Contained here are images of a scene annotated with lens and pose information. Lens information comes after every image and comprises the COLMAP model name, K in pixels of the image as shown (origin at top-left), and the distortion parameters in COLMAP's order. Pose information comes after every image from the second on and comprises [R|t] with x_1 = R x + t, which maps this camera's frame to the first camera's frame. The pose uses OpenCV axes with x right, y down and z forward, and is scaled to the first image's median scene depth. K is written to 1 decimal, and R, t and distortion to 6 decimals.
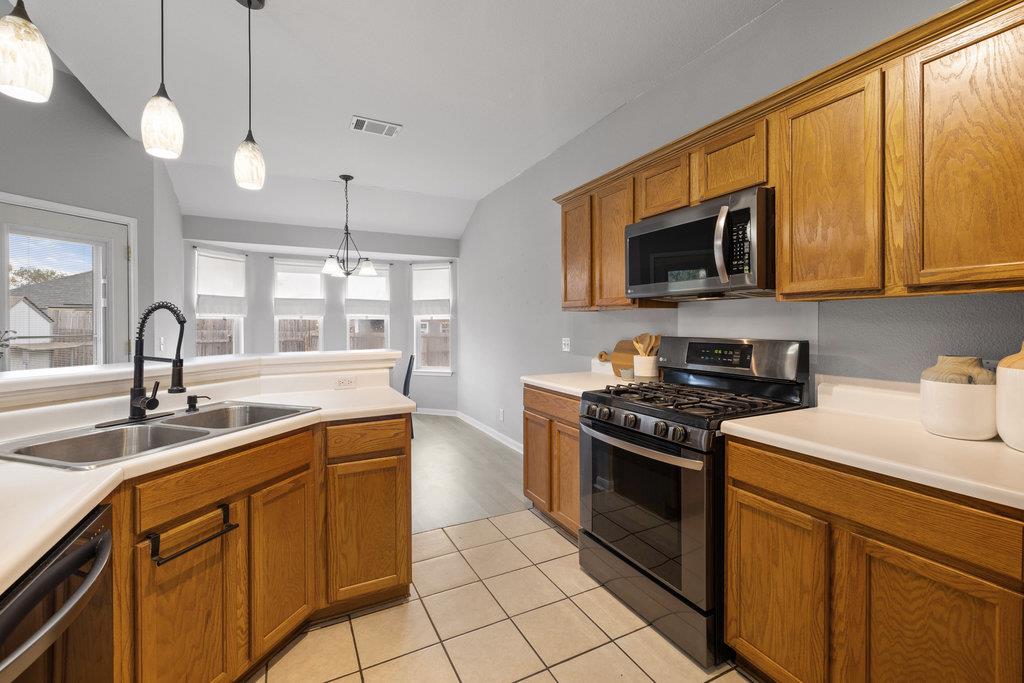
lens RADIAL K [[436.5, 0, 517.1], [0, 436.5, 330.2], [0, 0, 1]] dist [0.001566, 0.001208]
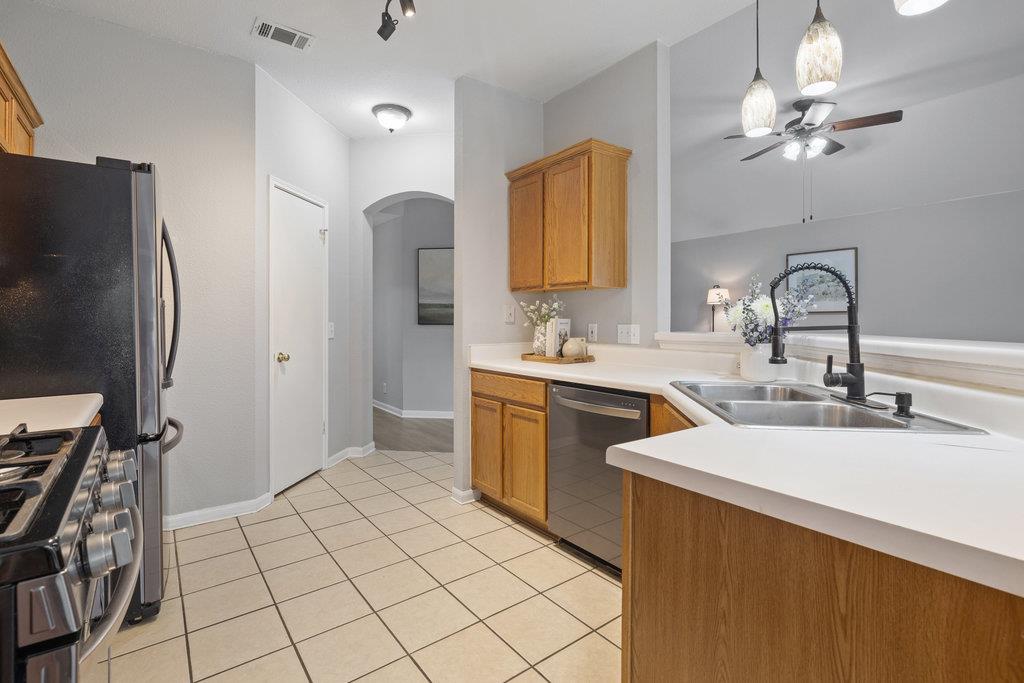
lens RADIAL K [[471.8, 0, 501.1], [0, 471.8, 320.1], [0, 0, 1]] dist [0.001767, 0.000029]
pose [[-0.986725, 0.004172, -0.162347, -0.042468], [0.002199, 0.999922, 0.012334, 0.031204], [0.162385, 0.011813, -0.986657, 1.588463]]
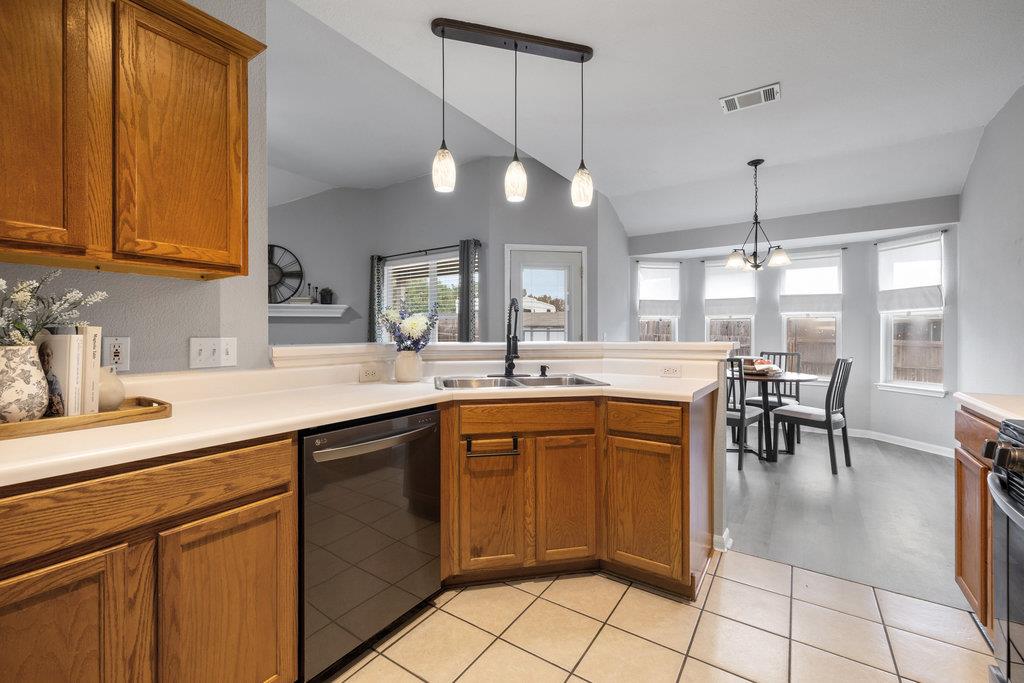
lens RADIAL K [[436.5, 0, 505.0], [0, 436.5, 338.7], [0, 0, 1]] dist [0.001566, 0.001208]
pose [[0.470172, 0.013367, -0.882473, 0.419464], [-0.013021, 0.999882, 0.008208, 0.052807], [0.882479, 0.007632, 0.470291, 0.226933]]
